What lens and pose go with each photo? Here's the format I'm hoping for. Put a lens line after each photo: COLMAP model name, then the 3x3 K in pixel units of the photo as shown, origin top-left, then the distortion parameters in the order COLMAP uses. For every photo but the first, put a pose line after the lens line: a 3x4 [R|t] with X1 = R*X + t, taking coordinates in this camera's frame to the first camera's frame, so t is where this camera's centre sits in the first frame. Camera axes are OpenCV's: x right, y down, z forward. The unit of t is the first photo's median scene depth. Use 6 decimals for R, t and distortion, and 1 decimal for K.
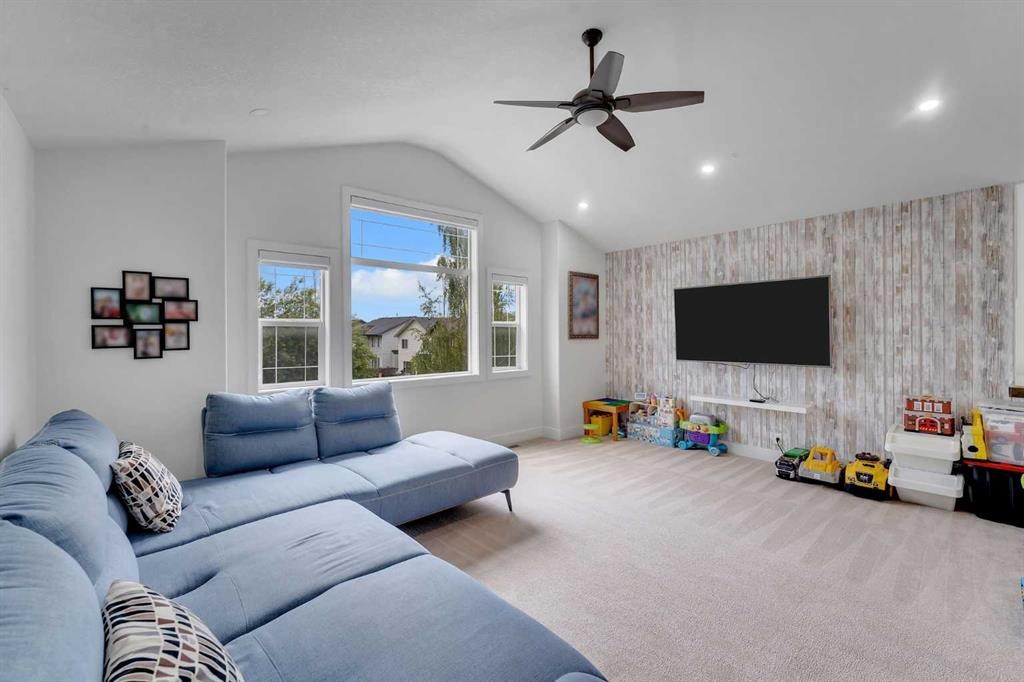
lens RADIAL K [[437.0, 0, 502.1], [0, 437.0, 325.6], [0, 0, 1]] dist [-0.001056, 0.000051]
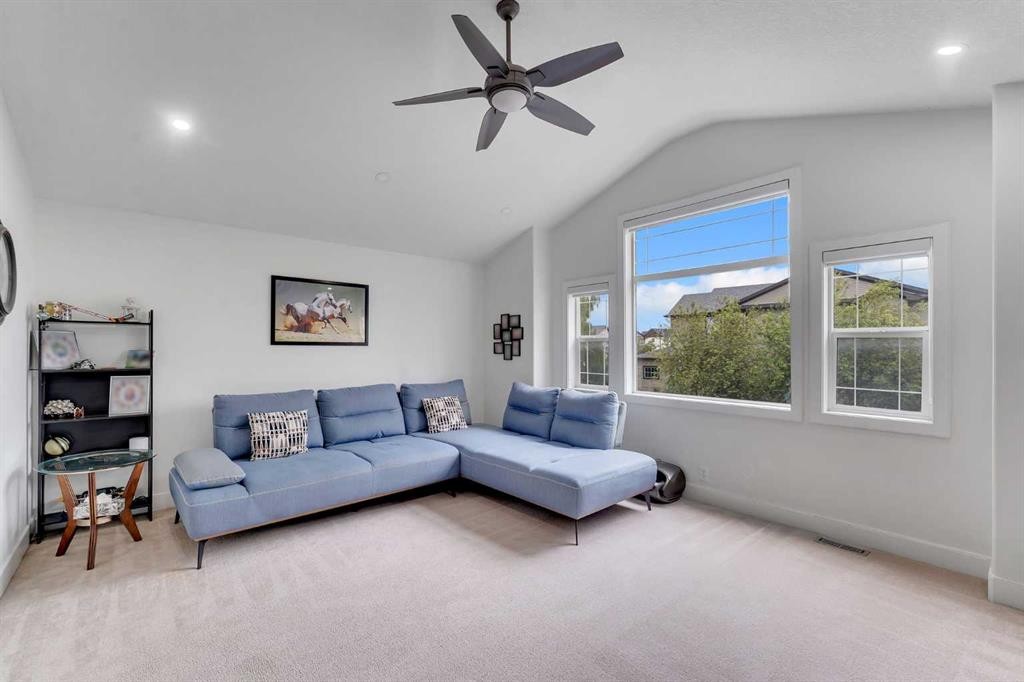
lens RADIAL K [[445.3, 0, 502.8], [0, 445.3, 339.9], [0, 0, 1]] dist [-0.000074, -0.000173]
pose [[-0.000190, -0.012563, -0.999921, 1.041252], [0.013436, 0.999831, -0.012565, 0.012238], [0.999910, -0.013437, -0.000021, 0.937213]]
